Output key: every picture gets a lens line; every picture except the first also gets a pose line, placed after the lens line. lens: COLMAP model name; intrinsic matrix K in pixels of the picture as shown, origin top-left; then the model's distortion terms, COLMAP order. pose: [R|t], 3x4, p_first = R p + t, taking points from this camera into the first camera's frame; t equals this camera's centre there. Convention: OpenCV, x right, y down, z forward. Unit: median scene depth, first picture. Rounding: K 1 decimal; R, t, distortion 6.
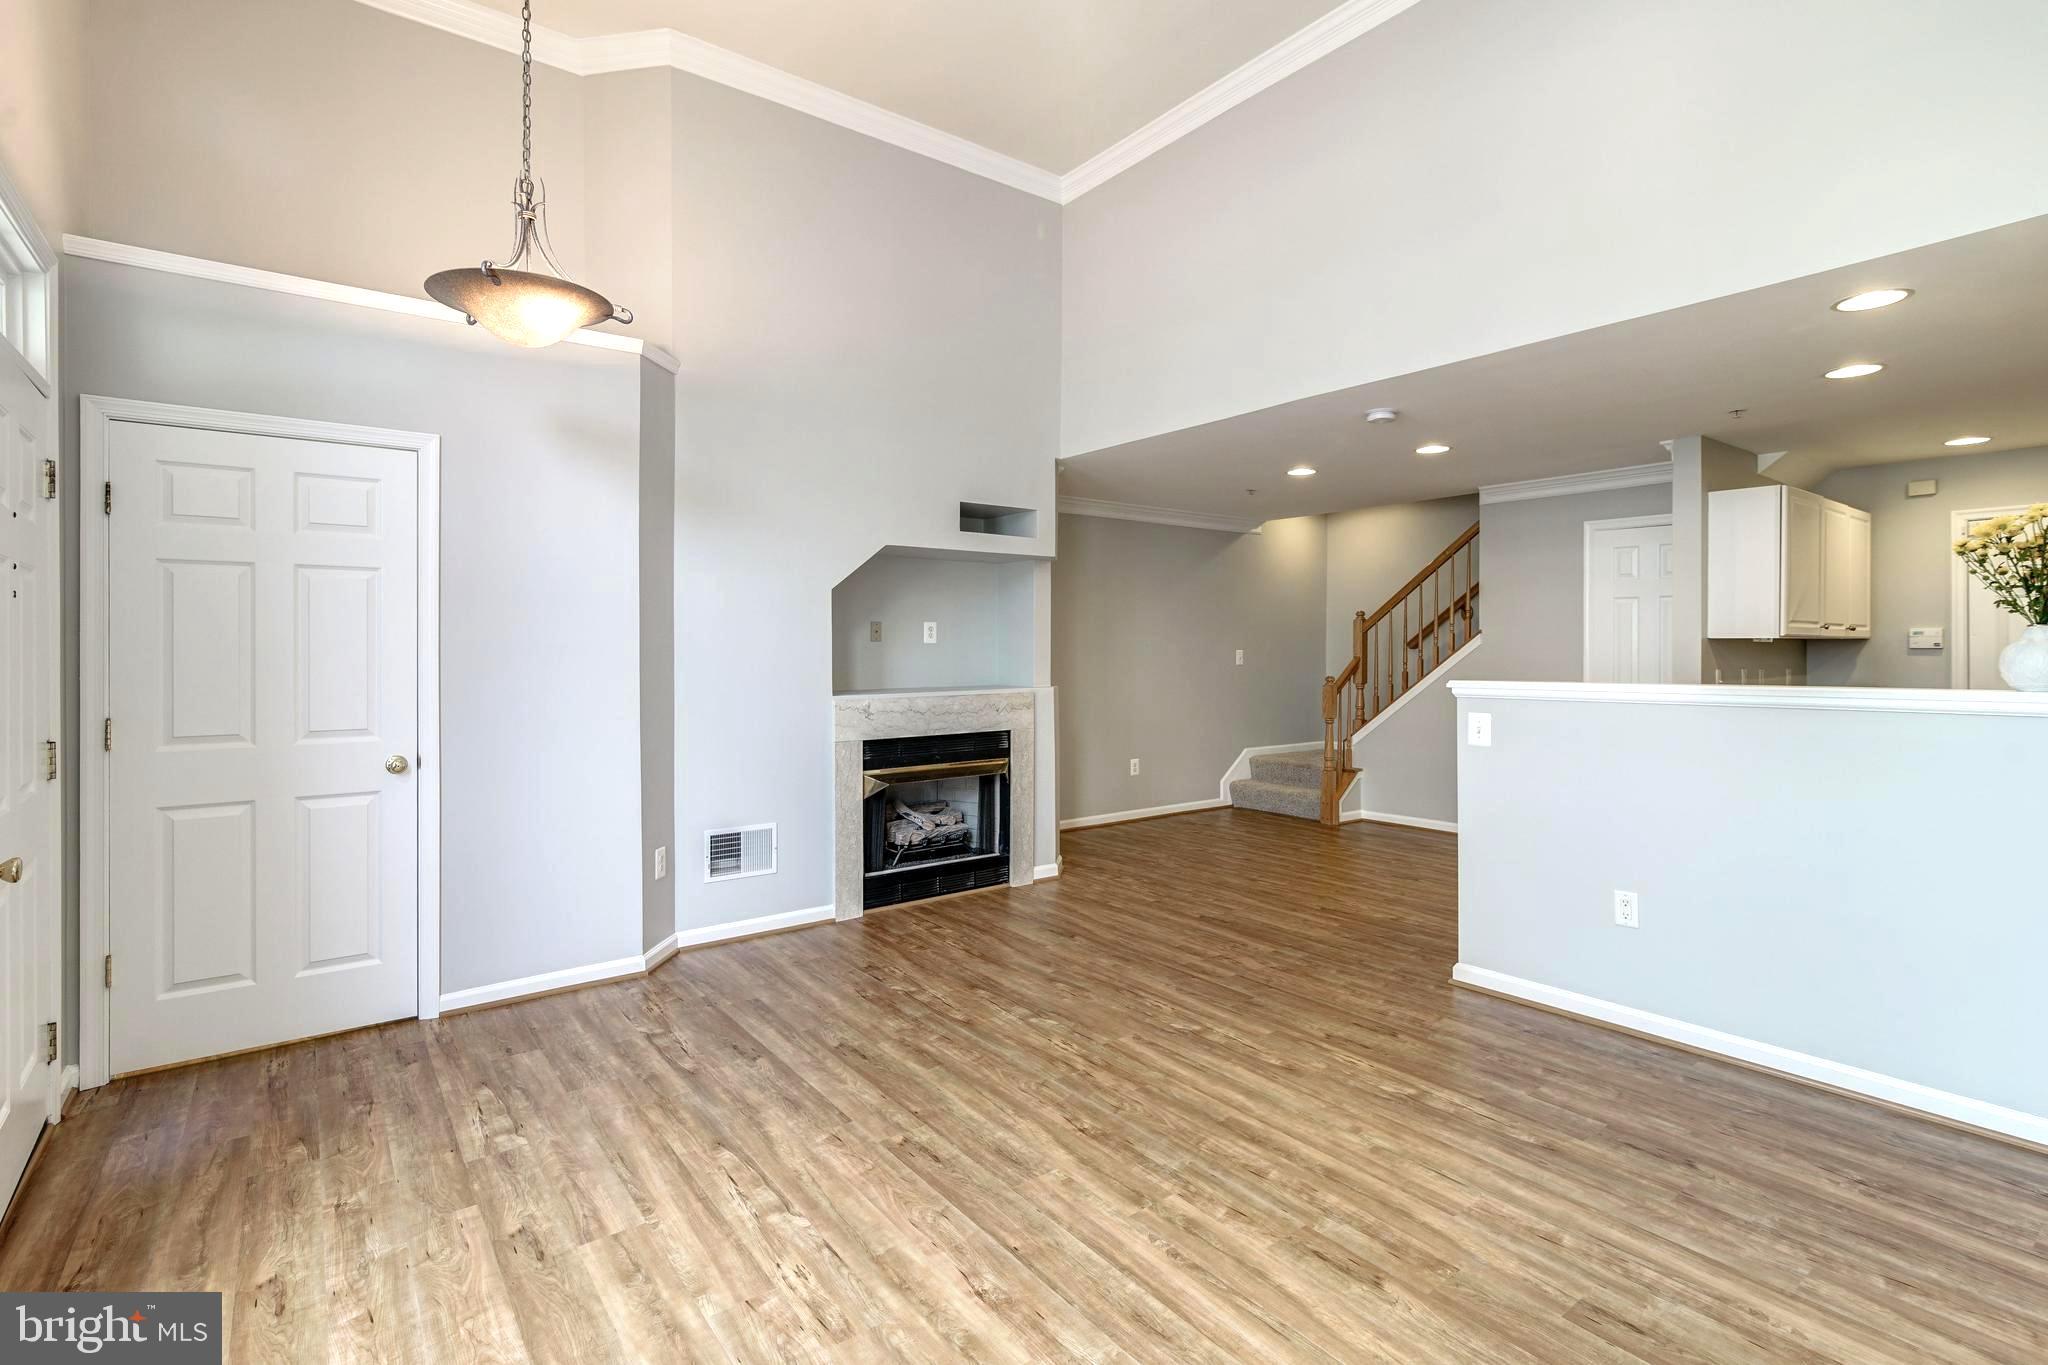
lens RADIAL K [[984.8, 0, 1120.0], [0, 984.8, 647.1], [0, 0, 1]] dist [-0.000740, 0.001616]
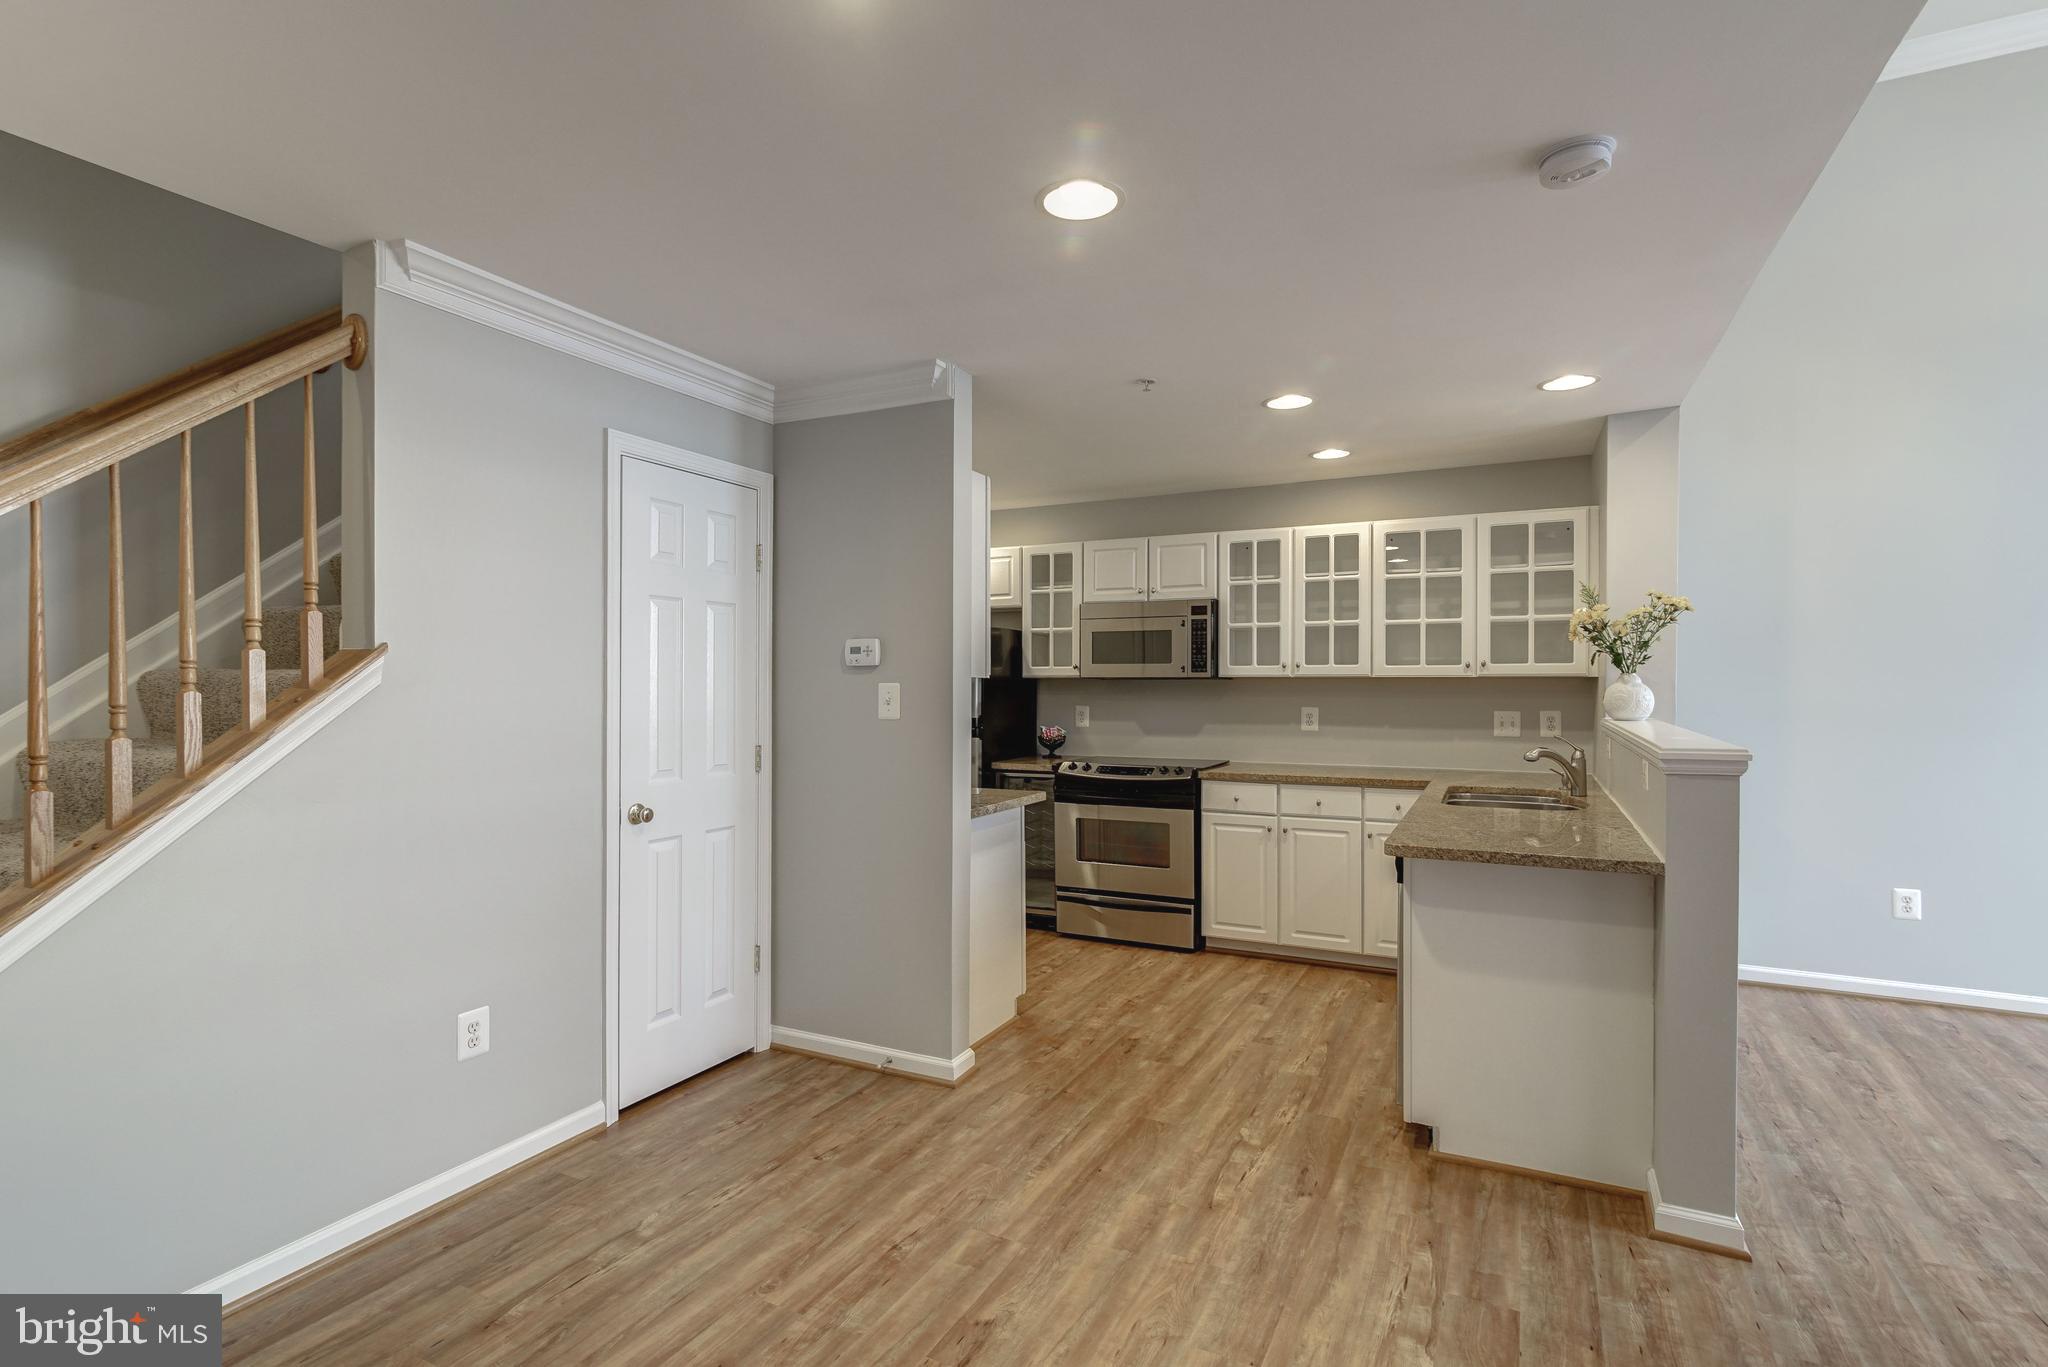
lens RADIAL K [[1011.0, 0, 924.9], [0, 1011.0, 686.2], [0, 0, 1]] dist [0.001073, 0.000297]
pose [[-0.334895, -0.003760, 0.942248, -0.094570], [-0.001564, 0.999993, 0.003435, -0.009724], [-0.942254, -0.000324, -0.334898, 2.126015]]
